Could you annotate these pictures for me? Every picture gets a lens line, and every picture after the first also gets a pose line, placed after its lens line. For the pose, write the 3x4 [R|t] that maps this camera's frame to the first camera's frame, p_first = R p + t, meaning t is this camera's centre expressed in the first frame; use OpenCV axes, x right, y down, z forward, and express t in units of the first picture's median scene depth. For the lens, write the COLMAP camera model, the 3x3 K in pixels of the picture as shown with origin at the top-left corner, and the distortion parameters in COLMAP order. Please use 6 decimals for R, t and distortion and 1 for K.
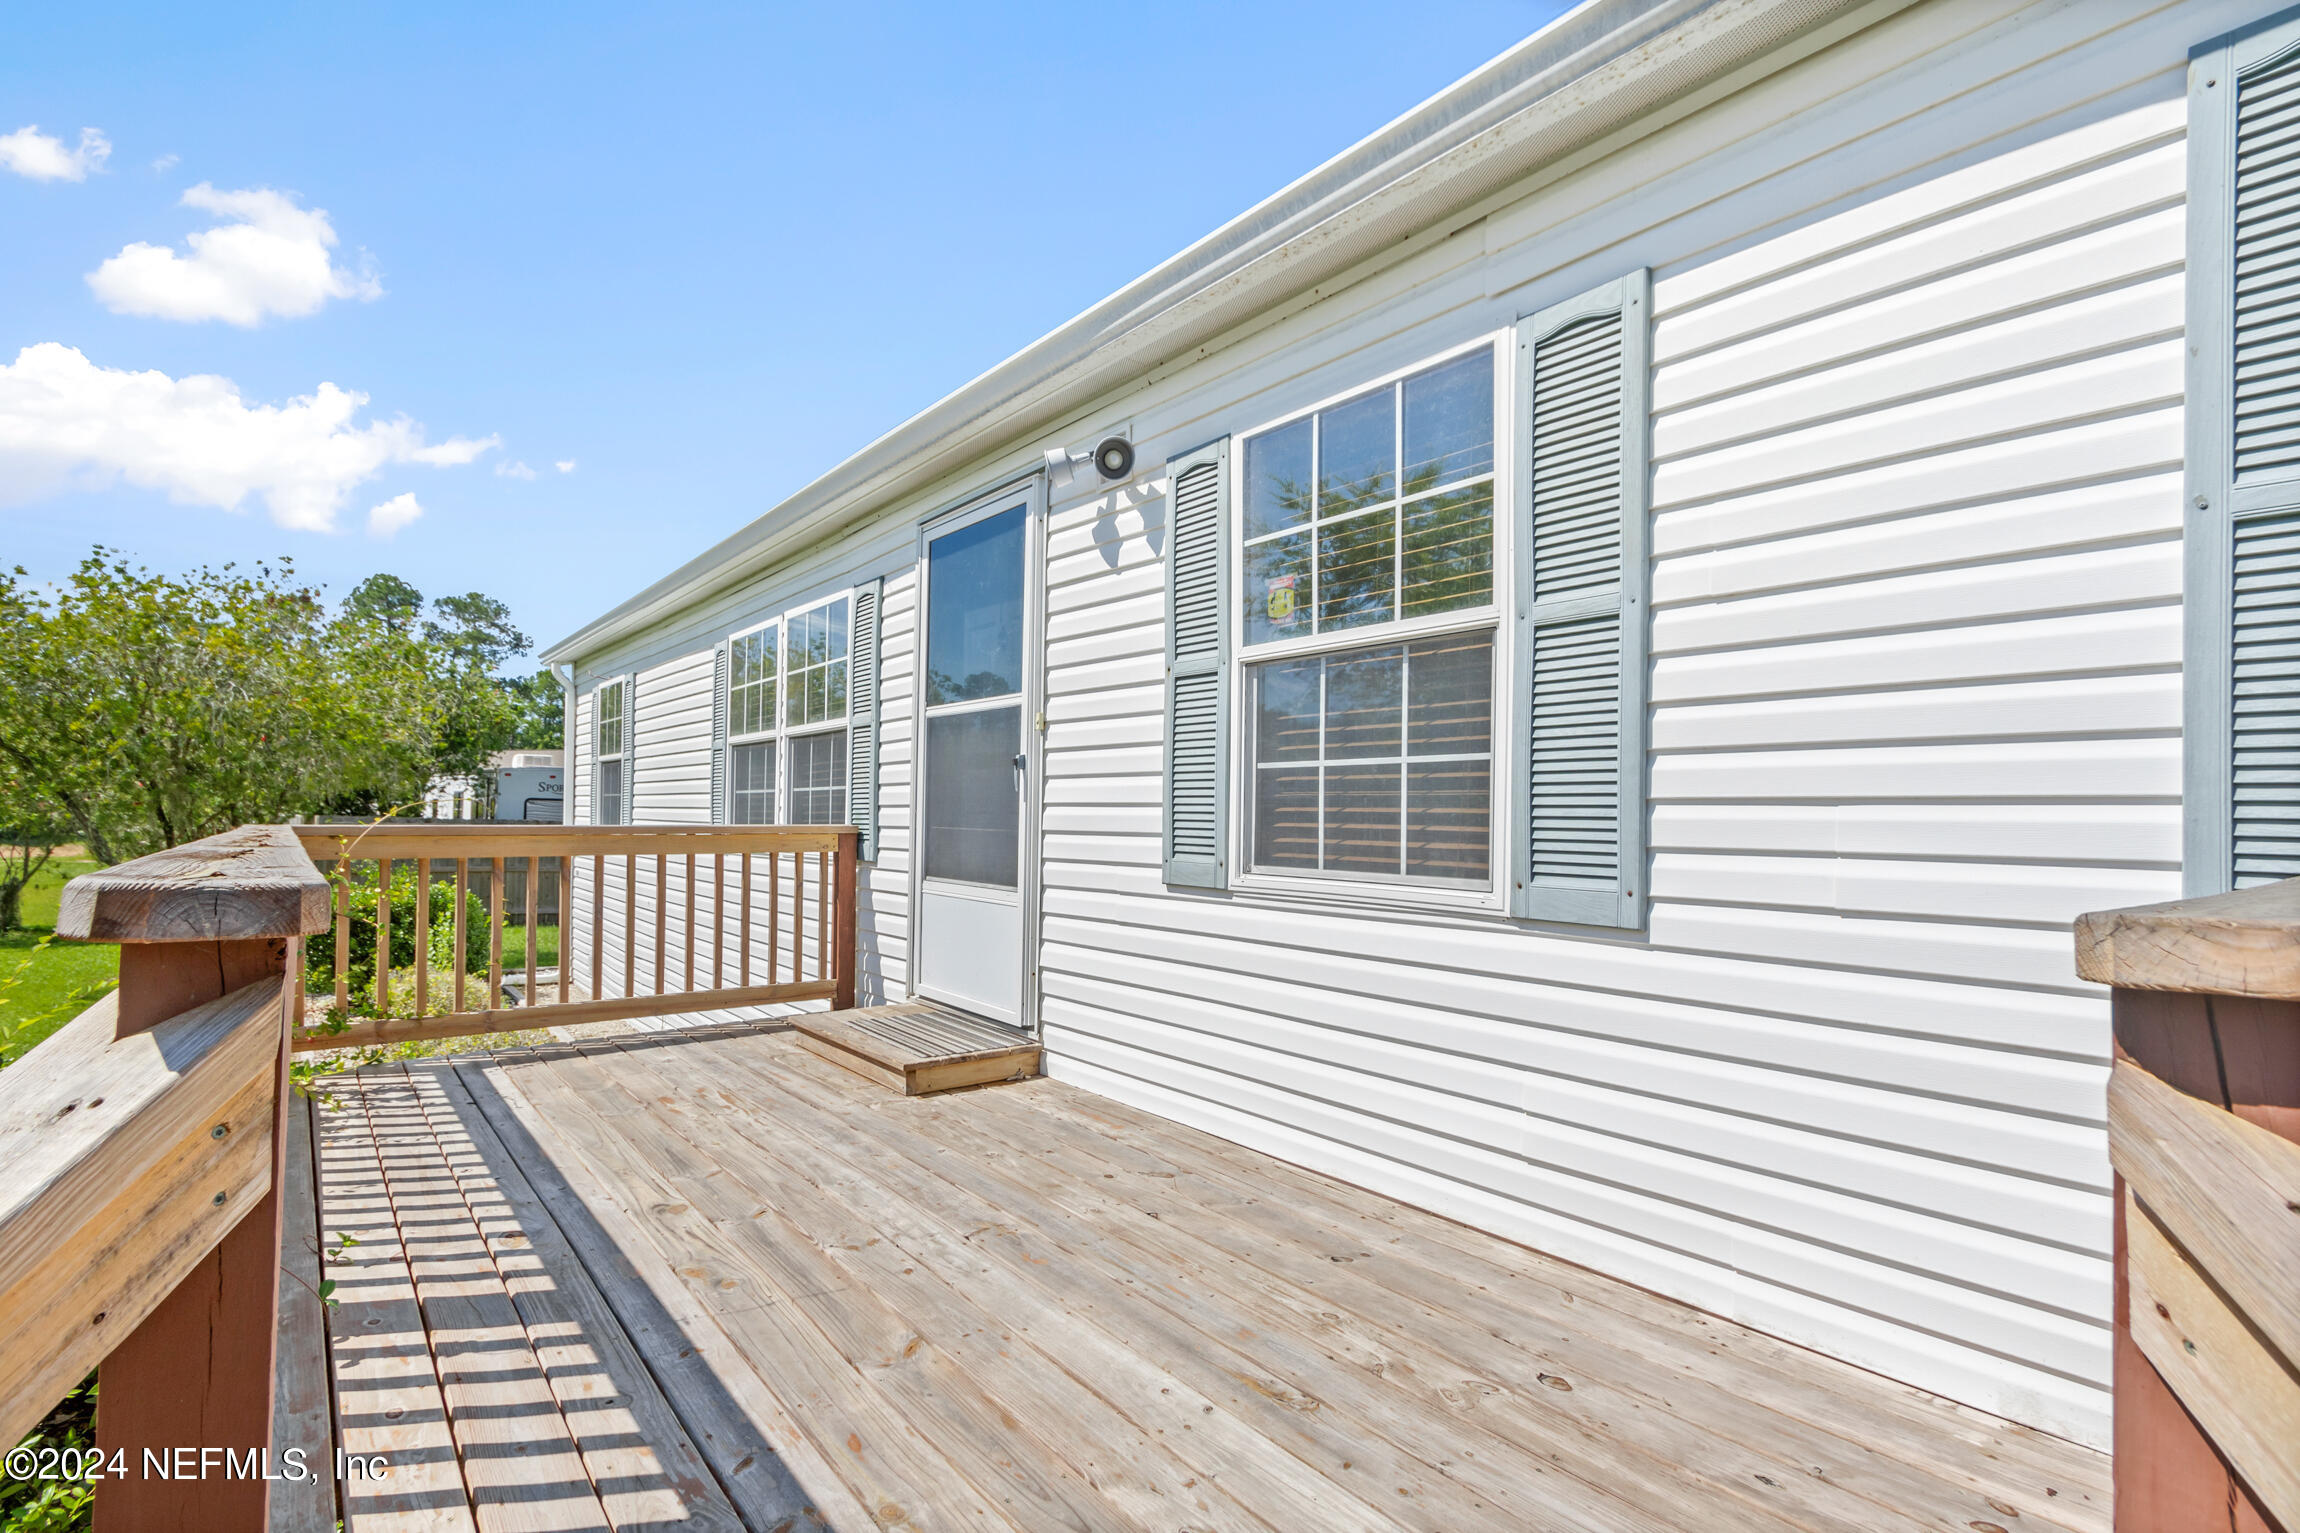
lens RADIAL K [[1047.1, 0, 1147.6], [0, 1047.1, 813.2], [0, 0, 1]] dist [0.000194, 0.000012]
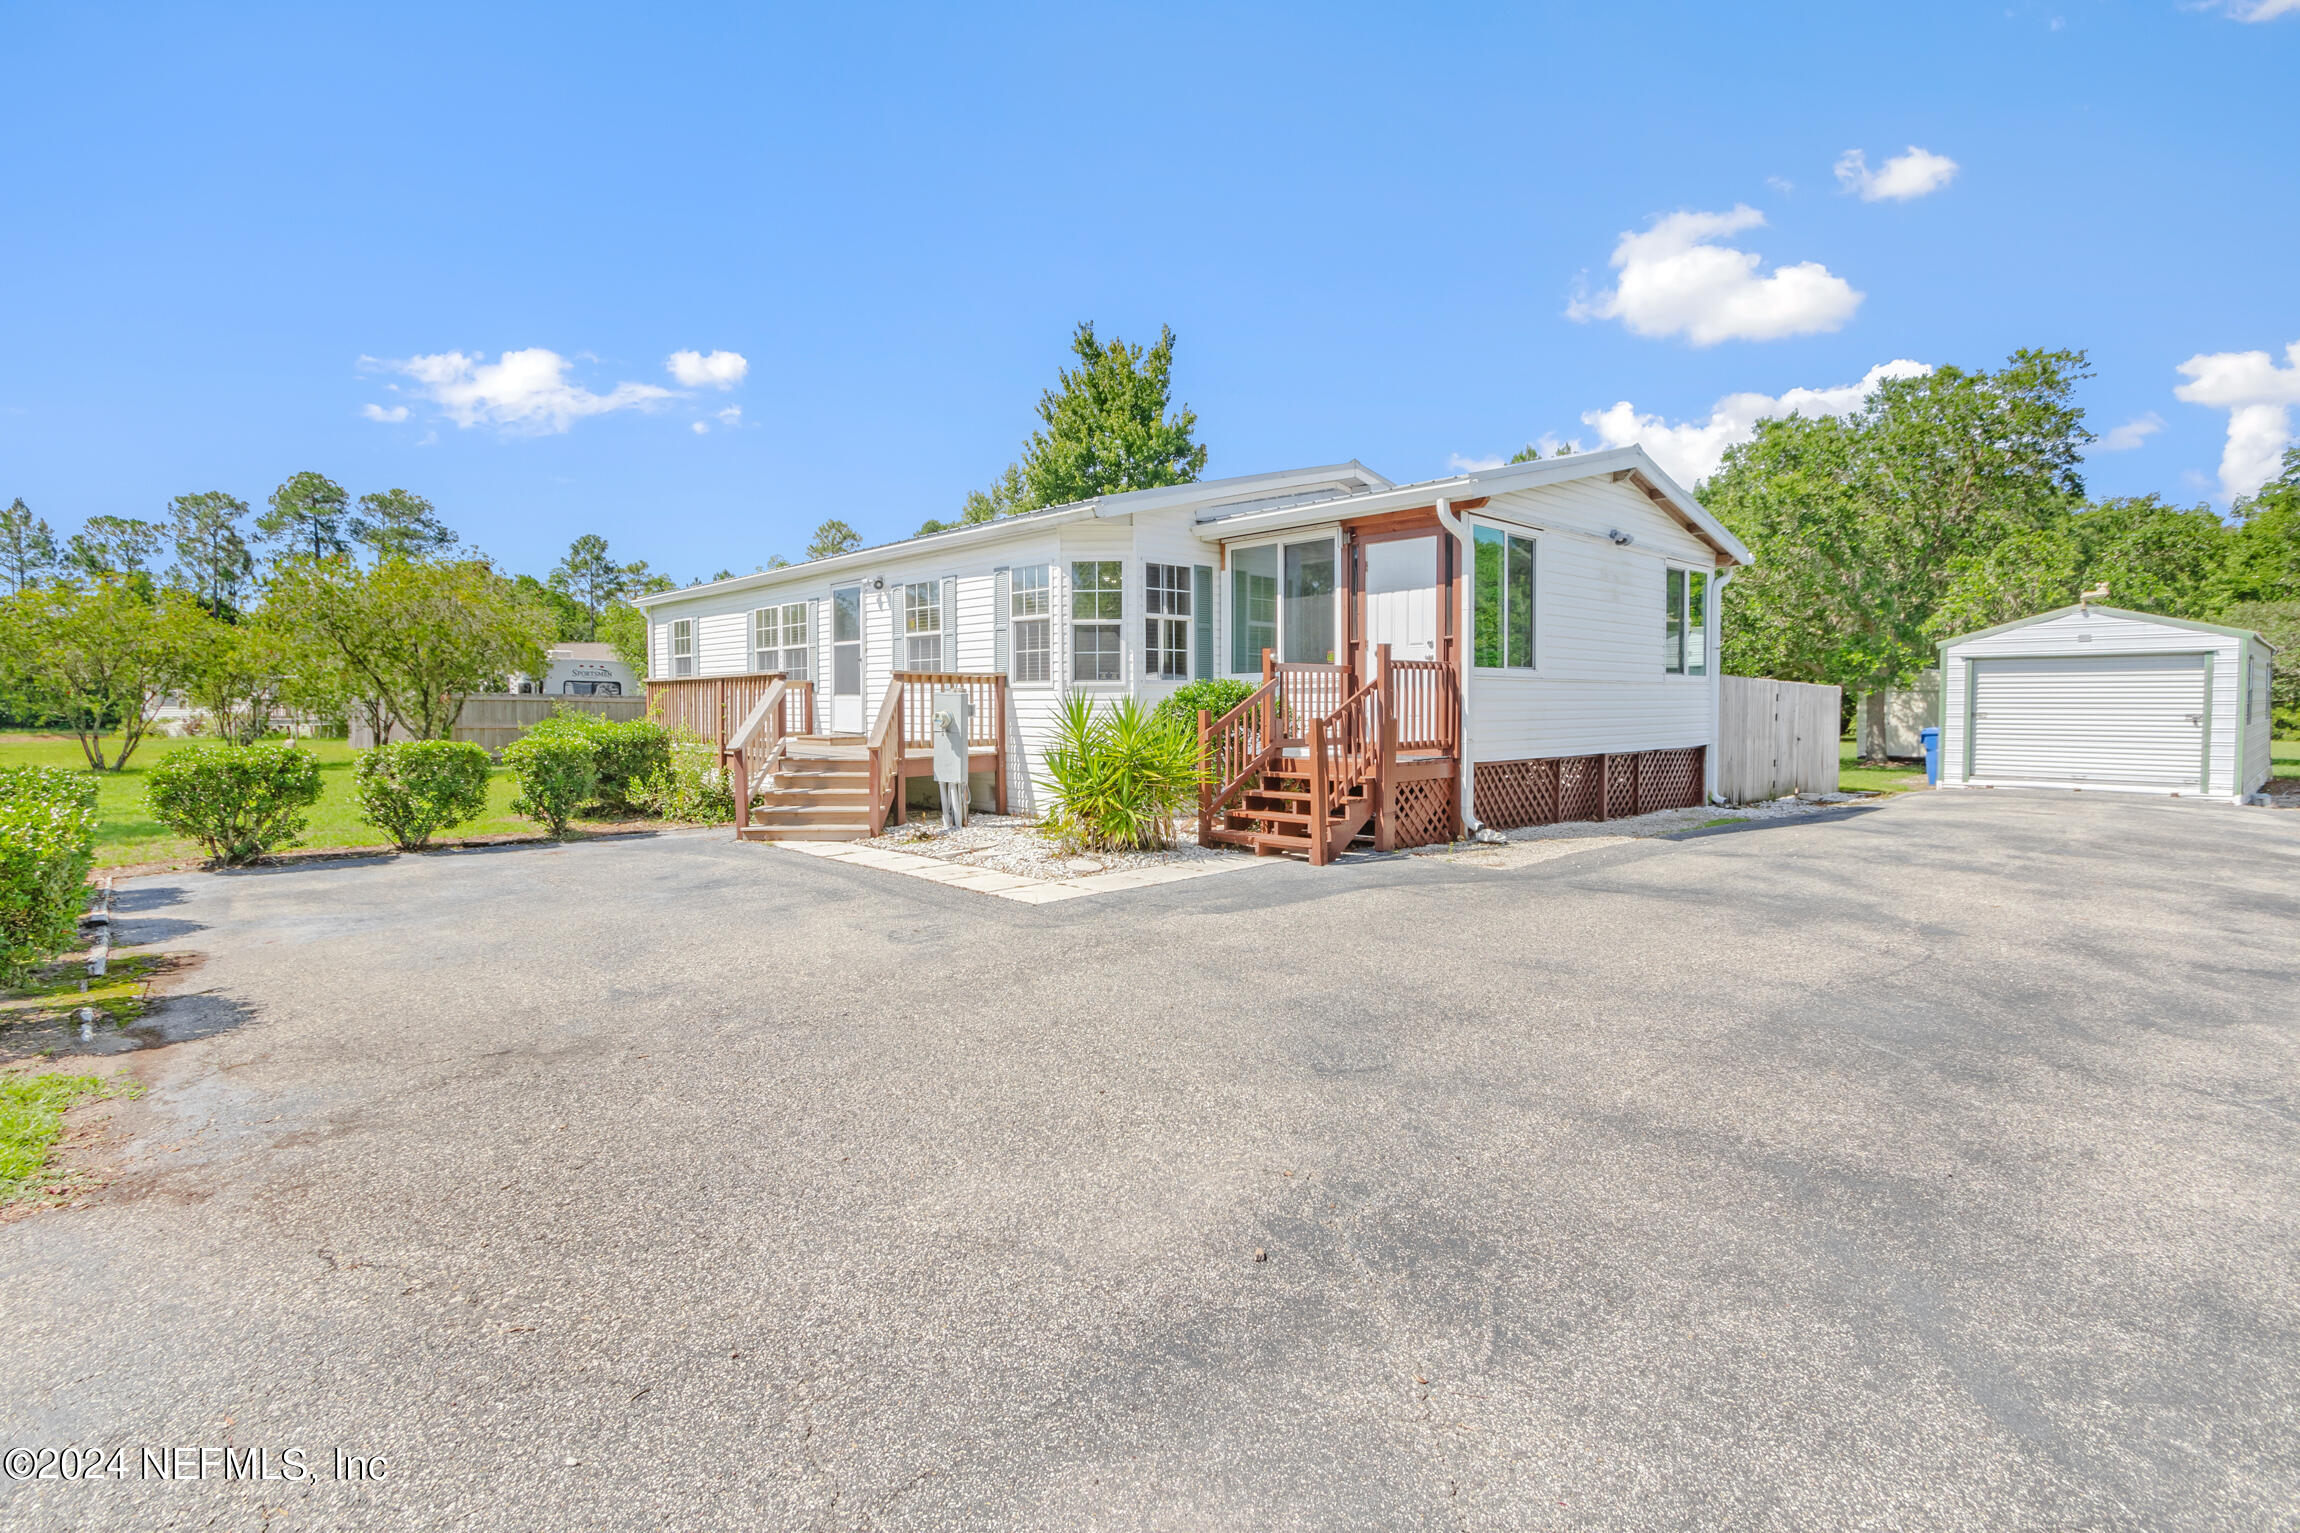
lens RADIAL K [[1086.3, 0, 1141.1], [0, 1086.3, 734.3], [0, 0, 1]] dist [0.007544, 0.000216]
pose [[0.998474, -0.014059, 0.053404, 0.653644], [0.012295, 0.999372, 0.033221, 0.097864], [-0.053838, -0.032514, 0.998020, -2.851501]]
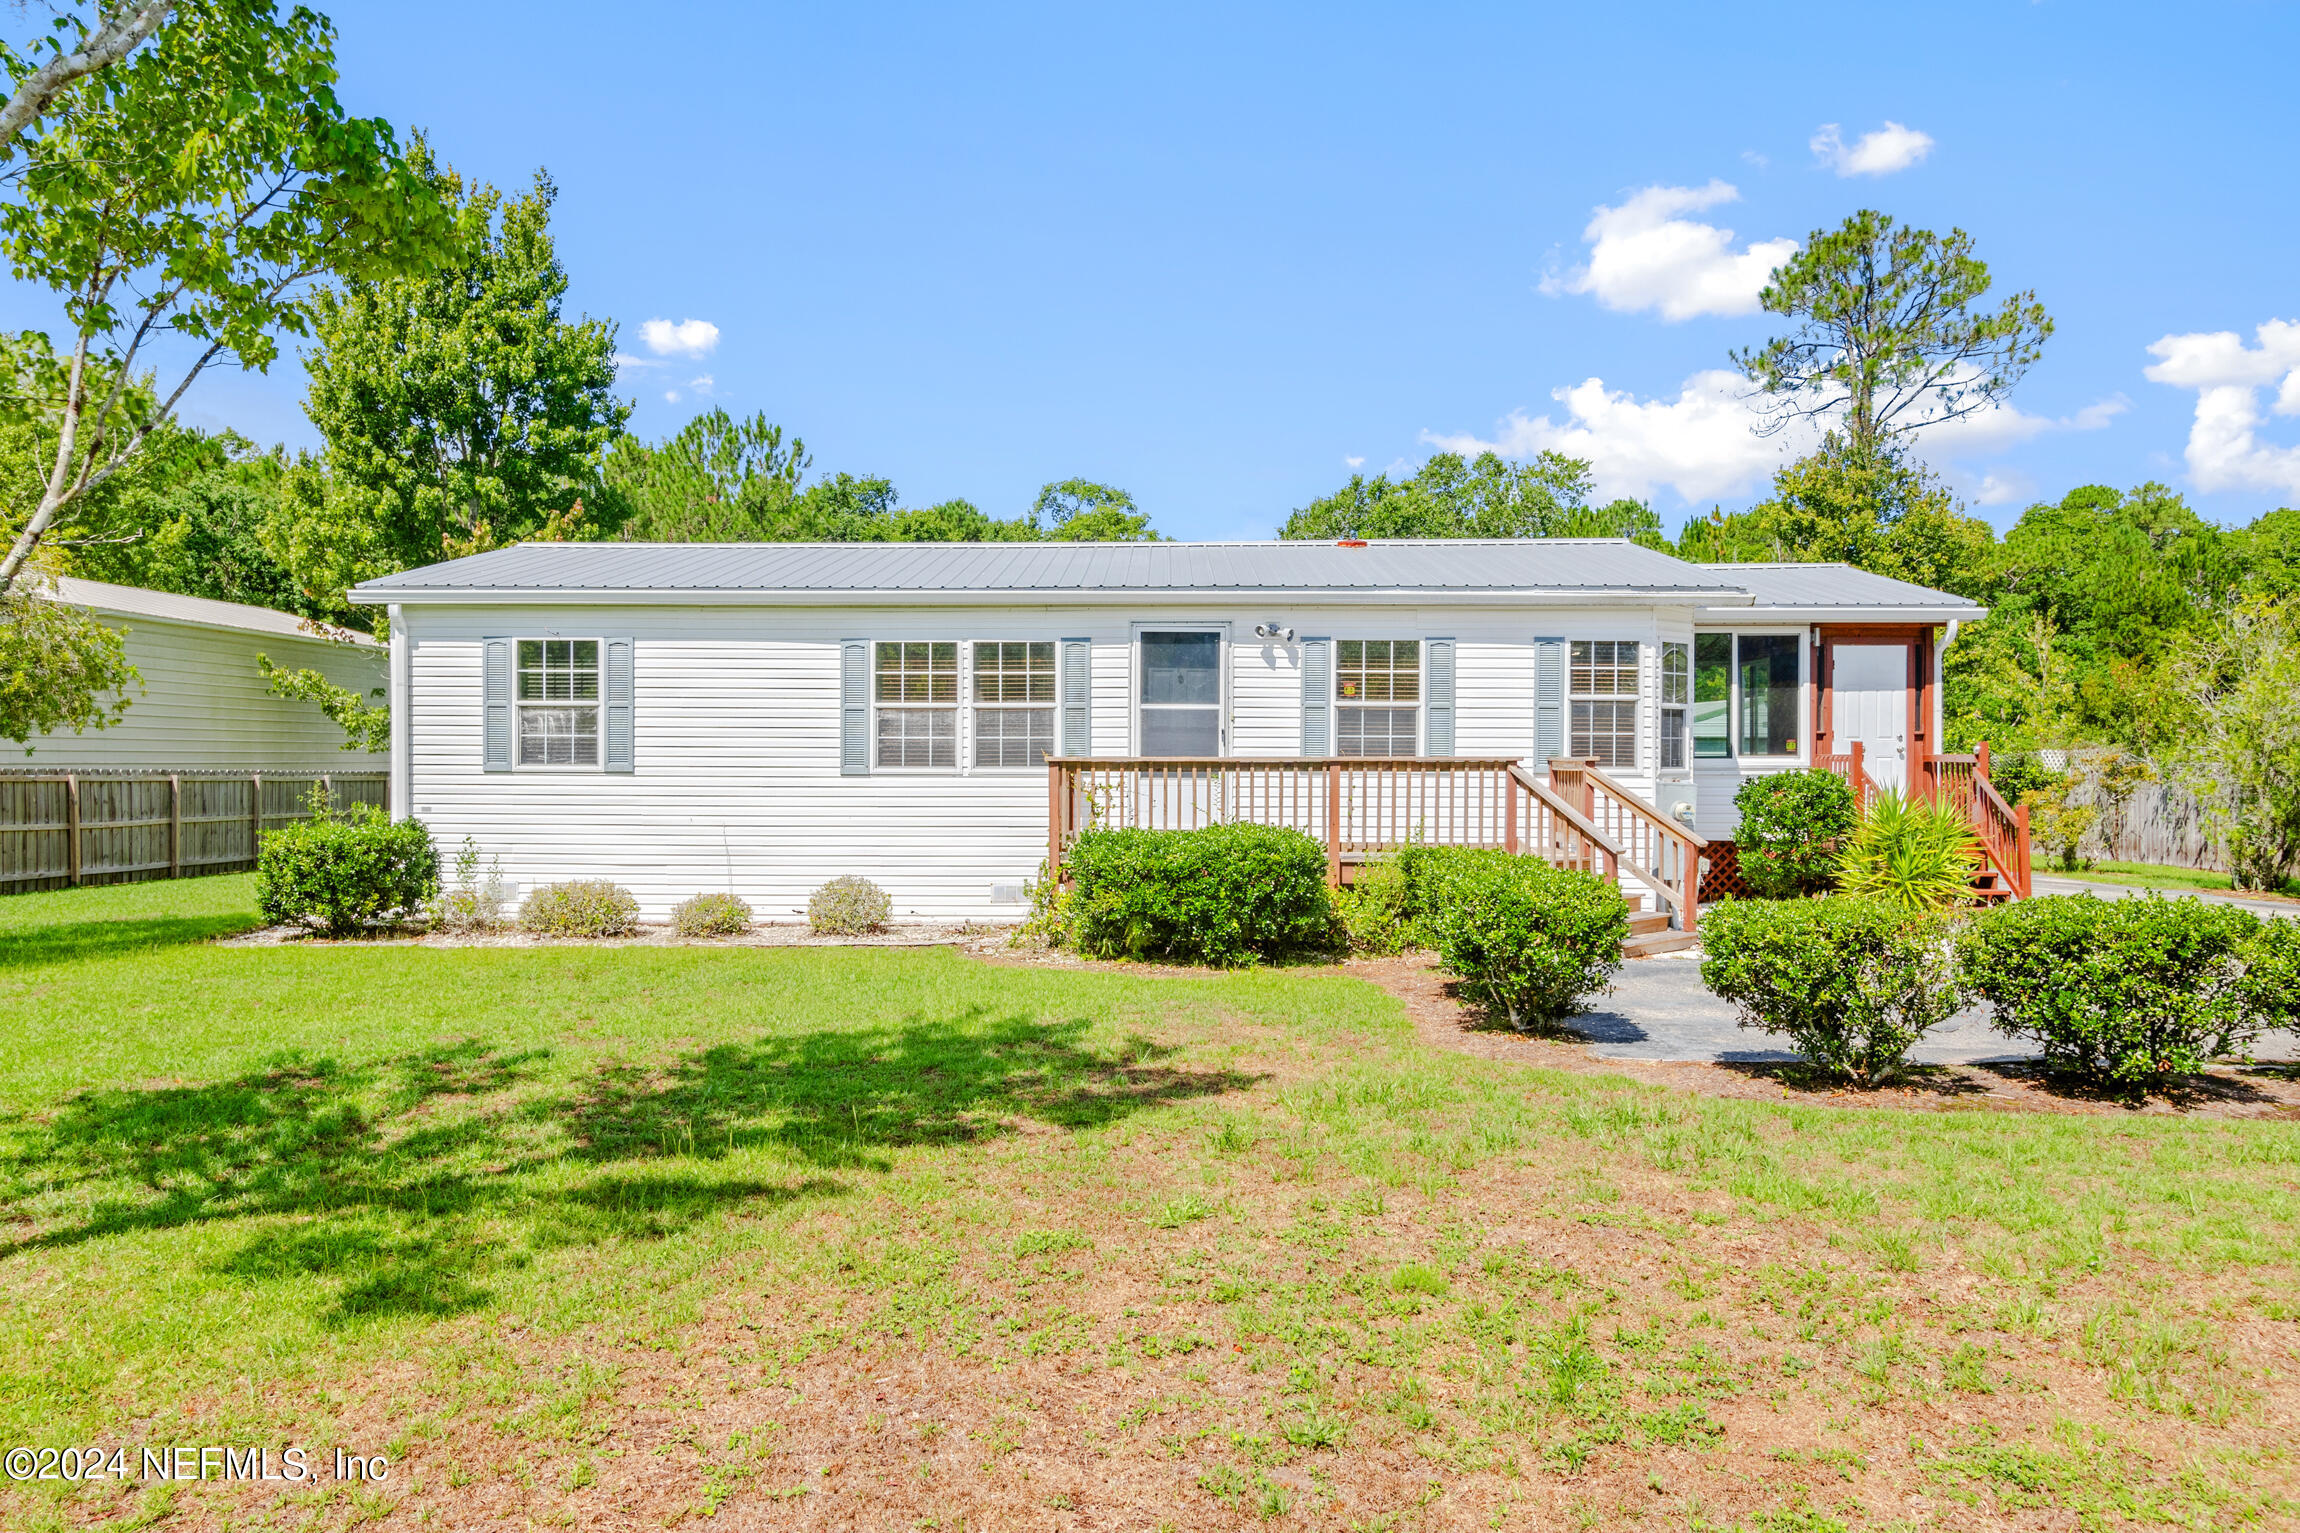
lens RADIAL K [[1666.7, 0, 1150.0], [0, 1666.7, 766.5], [0, 0, 1]] dist [-0.002658, -0.001303]
pose [[0.650410, -0.010374, 0.759513, -3.526466], [0.001838, 0.999925, 0.012084, -0.010179], [-0.759581, -0.006464, 0.650380, -1.653190]]
